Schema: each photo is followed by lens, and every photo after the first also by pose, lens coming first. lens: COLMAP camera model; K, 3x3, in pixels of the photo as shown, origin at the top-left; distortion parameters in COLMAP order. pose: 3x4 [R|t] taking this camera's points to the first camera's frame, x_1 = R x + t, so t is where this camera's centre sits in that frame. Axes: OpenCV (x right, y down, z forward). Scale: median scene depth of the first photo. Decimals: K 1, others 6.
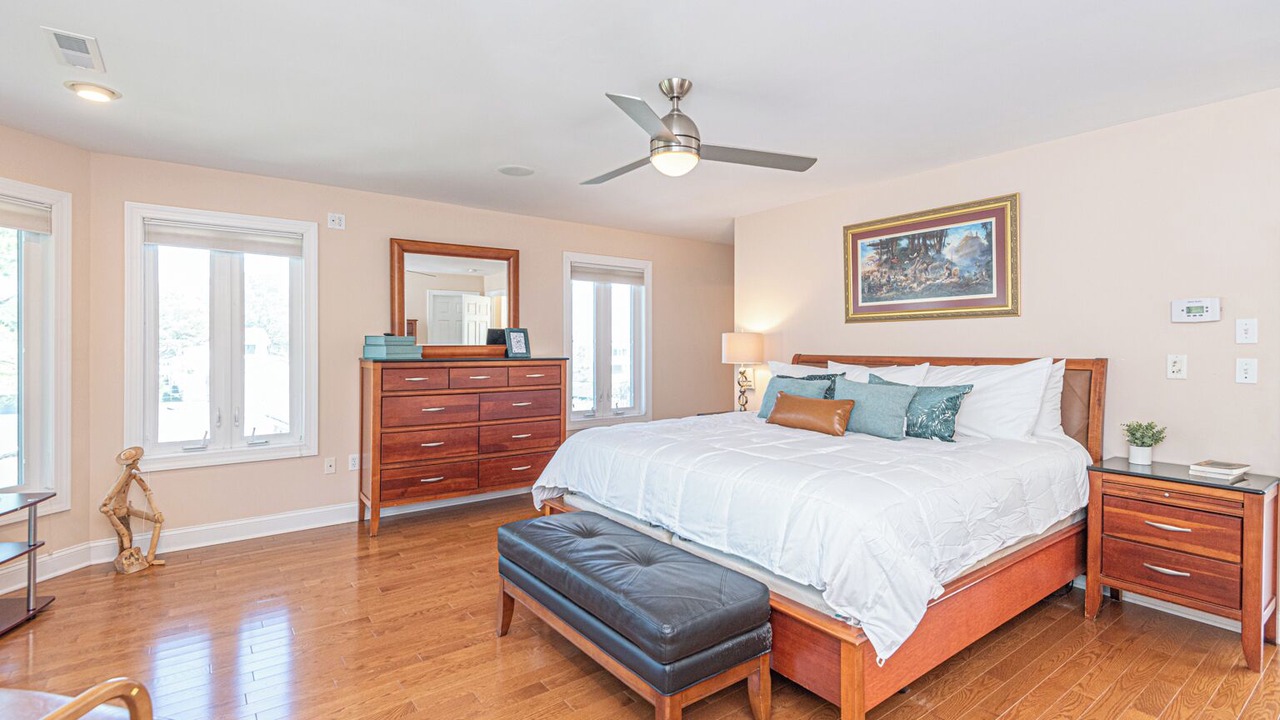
lens RADIAL K [[575.3, 0, 631.9], [0, 575.3, 355.5], [0, 0, 1]] dist [0.016933, -0.008546]
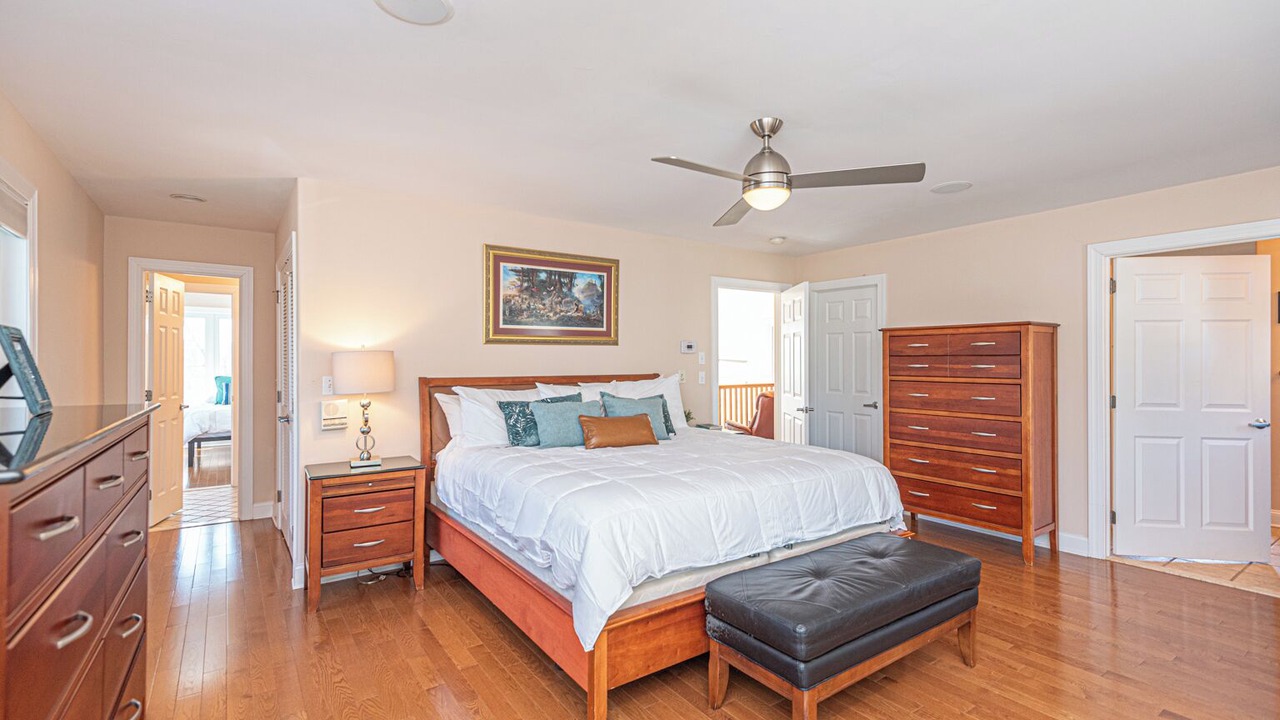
lens RADIAL K [[575.3, 0, 634.4], [0, 575.3, 349.5], [0, 0, 1]] dist [0.016933, -0.008546]
pose [[0.037882, 0.018869, 0.999104, -0.651320], [0.017049, 0.999664, -0.019526, -0.026453], [-0.999137, 0.017773, 0.037548, 0.793271]]
